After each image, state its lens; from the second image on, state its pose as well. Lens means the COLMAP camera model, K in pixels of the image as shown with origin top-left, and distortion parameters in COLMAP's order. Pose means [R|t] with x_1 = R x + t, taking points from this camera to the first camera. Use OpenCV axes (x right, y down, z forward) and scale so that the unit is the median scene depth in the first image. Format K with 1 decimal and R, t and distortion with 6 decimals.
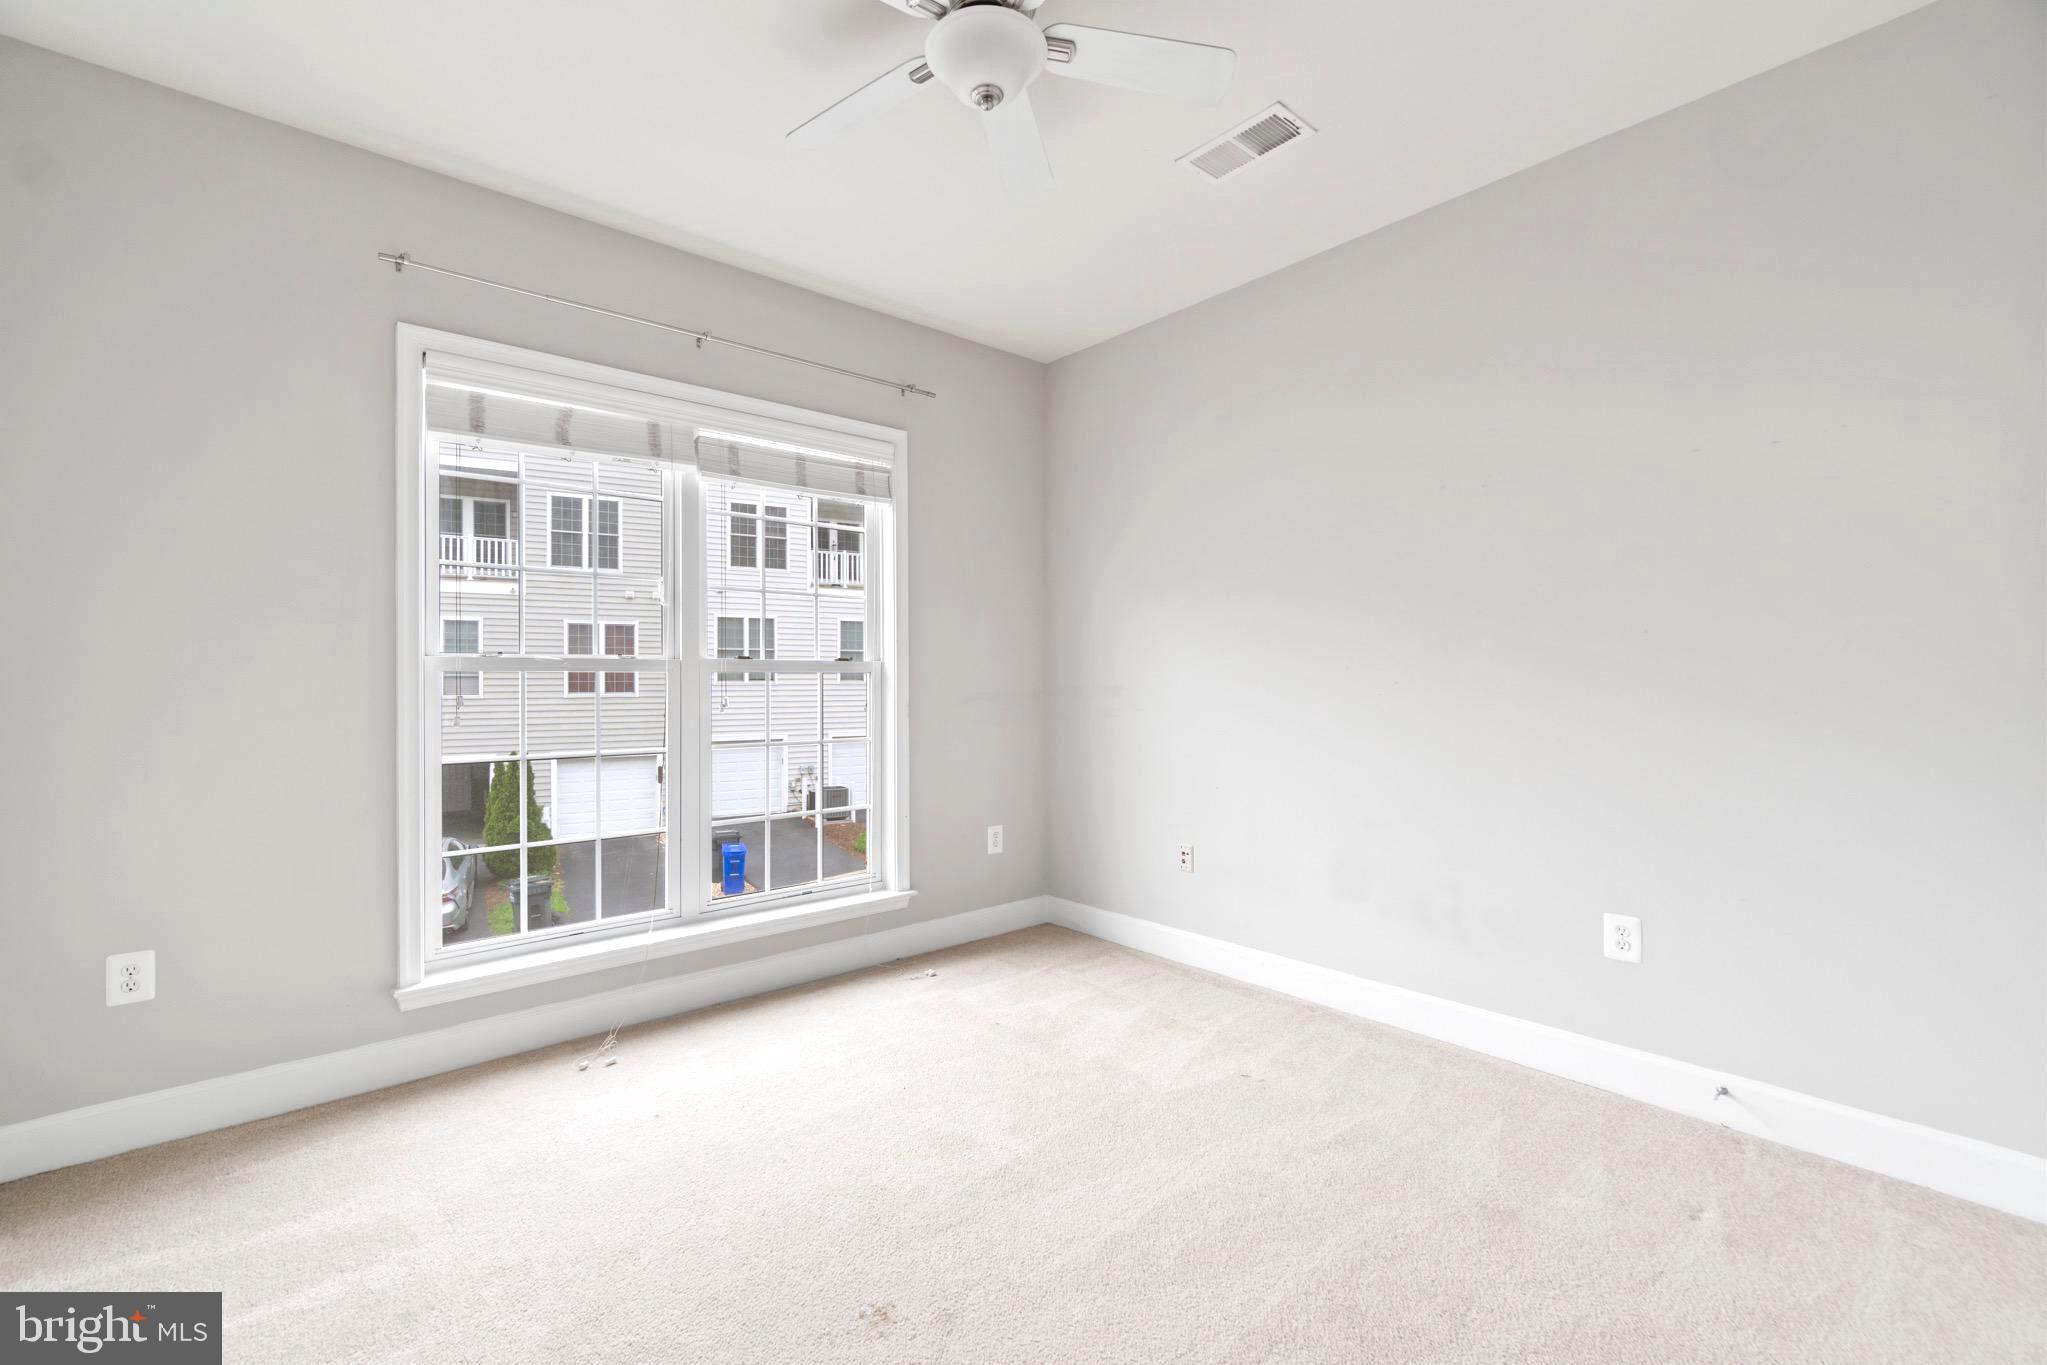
lens RADIAL K [[880.8, 0, 1010.4], [0, 880.8, 678.9], [0, 0, 1]] dist [-0.001057, -0.000183]
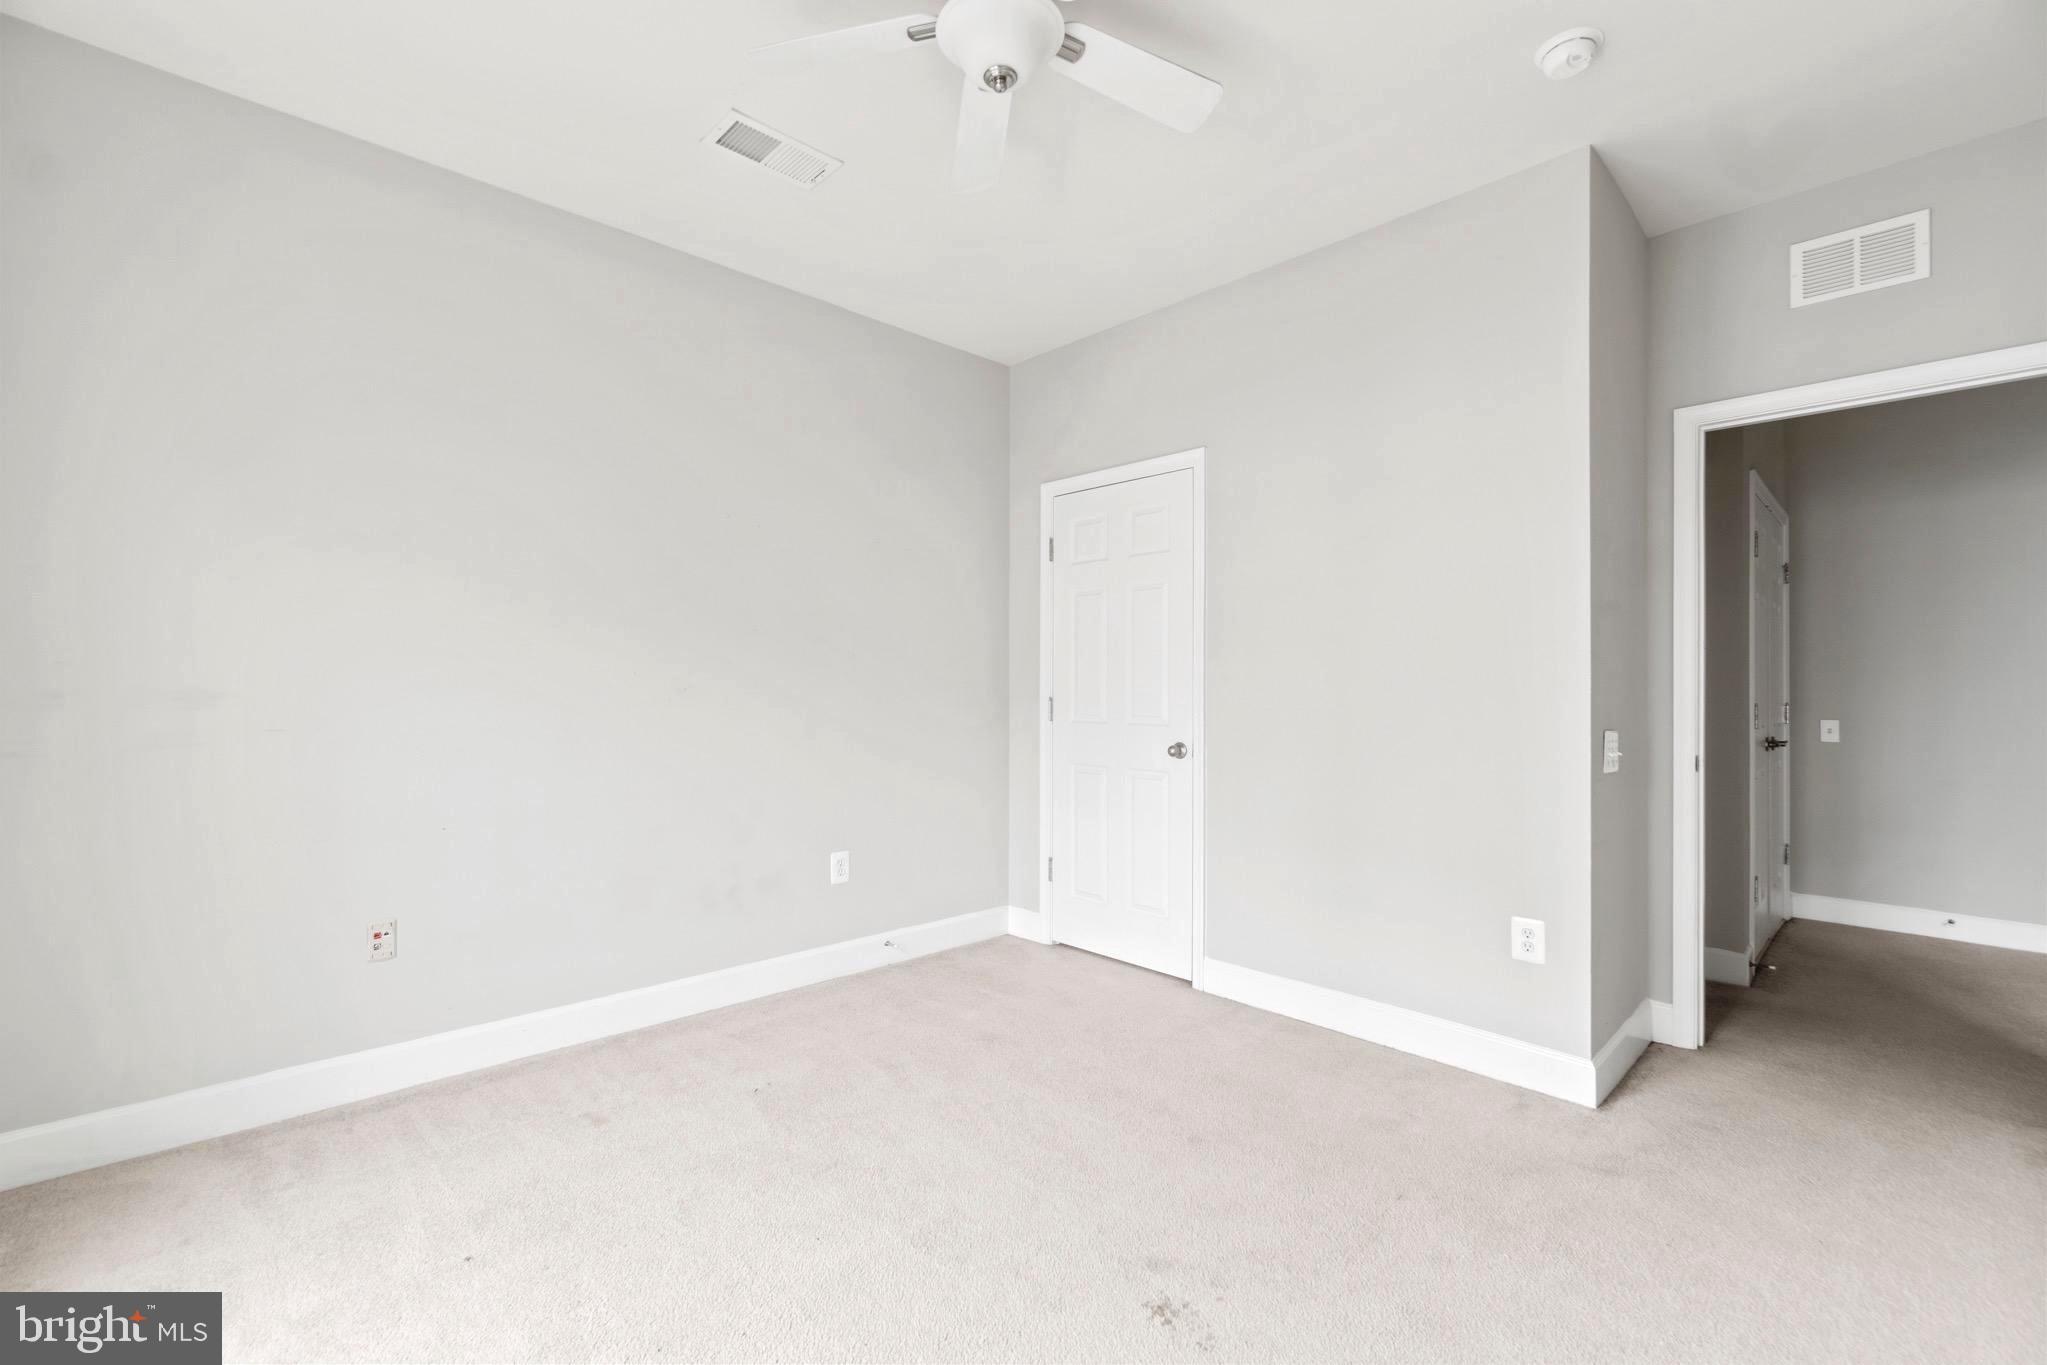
lens RADIAL K [[880.8, 0, 1010.4], [0, 880.8, 678.9], [0, 0, 1]] dist [-0.001057, -0.000183]
pose [[-0.048695, 0.024036, 0.998524, -0.977156], [-0.000146, 0.999710, -0.024072, 0.029291], [-0.998814, -0.001318, -0.048678, 1.030823]]
